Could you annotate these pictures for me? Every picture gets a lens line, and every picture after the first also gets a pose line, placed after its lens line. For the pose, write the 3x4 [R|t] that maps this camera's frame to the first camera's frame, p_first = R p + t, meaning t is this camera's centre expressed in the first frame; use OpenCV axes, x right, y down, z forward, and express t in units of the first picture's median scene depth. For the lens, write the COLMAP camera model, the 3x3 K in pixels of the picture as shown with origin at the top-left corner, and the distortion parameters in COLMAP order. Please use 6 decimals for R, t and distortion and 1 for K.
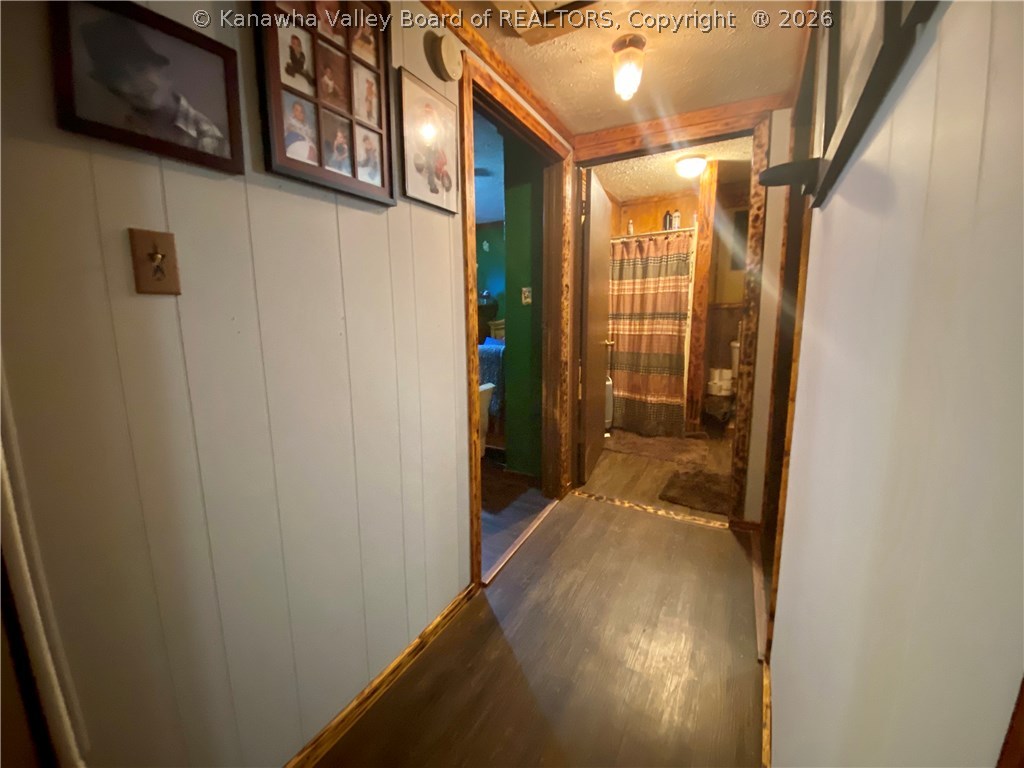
lens RADIAL K [[424.6, 0, 504.3], [0, 424.6, 385.6], [0, 0, 1]] dist [0.001302, -0.000130]
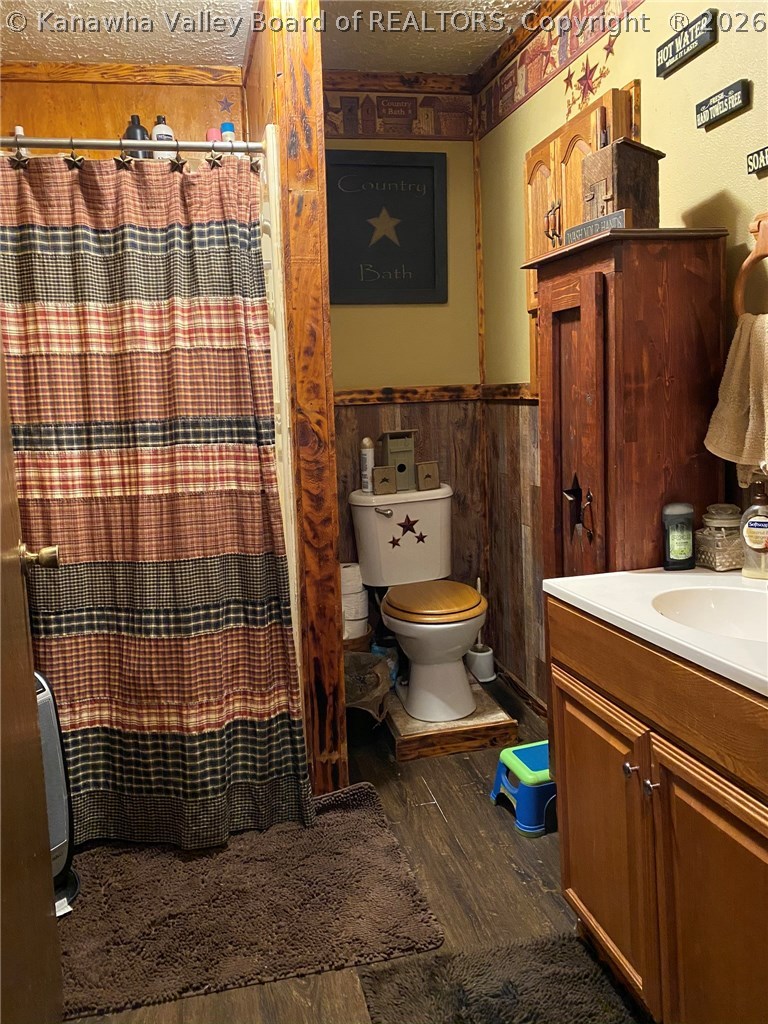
lens RADIAL K [[811.8, 0, 381.5], [0, 811.8, 520.4], [0, 0, 1]] dist [0.032881, -0.004832]
pose [[0.745506, -0.096687, 0.659449, 0.089676], [0.135787, 0.990704, -0.008252, -0.079847], [-0.652521, 0.095696, 0.751704, 0.499028]]
